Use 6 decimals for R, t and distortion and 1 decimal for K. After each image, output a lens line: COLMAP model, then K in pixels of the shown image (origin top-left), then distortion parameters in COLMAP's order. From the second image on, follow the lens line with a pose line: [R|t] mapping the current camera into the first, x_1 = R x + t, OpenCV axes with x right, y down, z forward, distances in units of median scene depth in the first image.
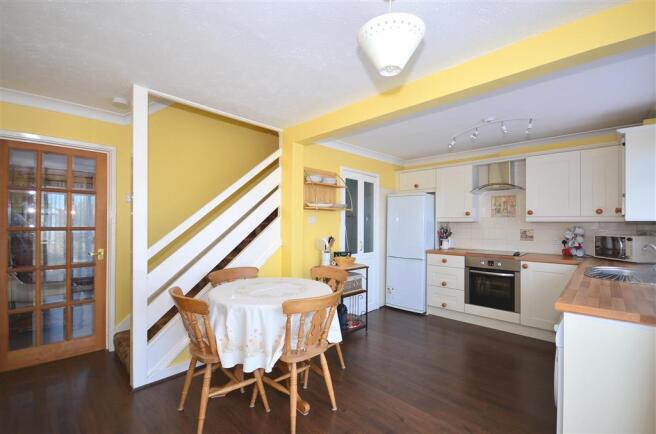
lens RADIAL K [[290.5, 0, 323.2], [0, 290.5, 221.0], [0, 0, 1]] dist [0.004542, 0.000023]
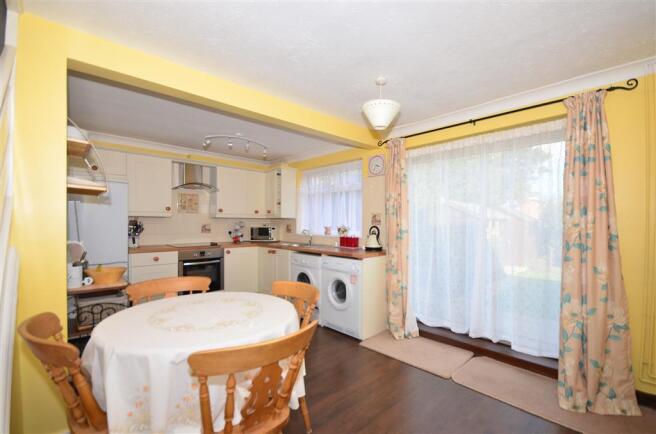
lens RADIAL K [[290.5, 0, 331.7], [0, 290.5, 223.5], [0, 0, 1]] dist [0.004542, 0.000023]
pose [[0.026203, -0.007658, 0.999627, -0.506604], [-0.015270, 0.999851, 0.008060, 0.009541], [-0.999540, -0.015475, 0.026082, 0.441708]]
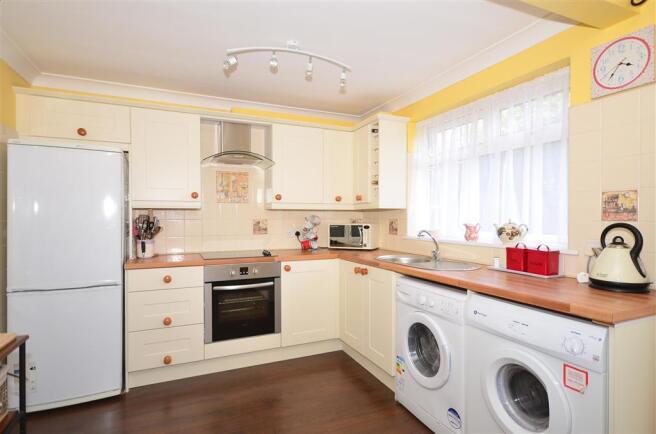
lens RADIAL K [[346.4, 0, 329.3], [0, 346.4, 221.0], [0, 0, 1]] dist [0.019545, 0.001293]
pose [[0.363249, -0.015933, 0.931556, -0.083123], [-0.006082, 0.999792, 0.019472, 0.013784], [-0.931672, -0.012739, 0.363076, 0.500925]]
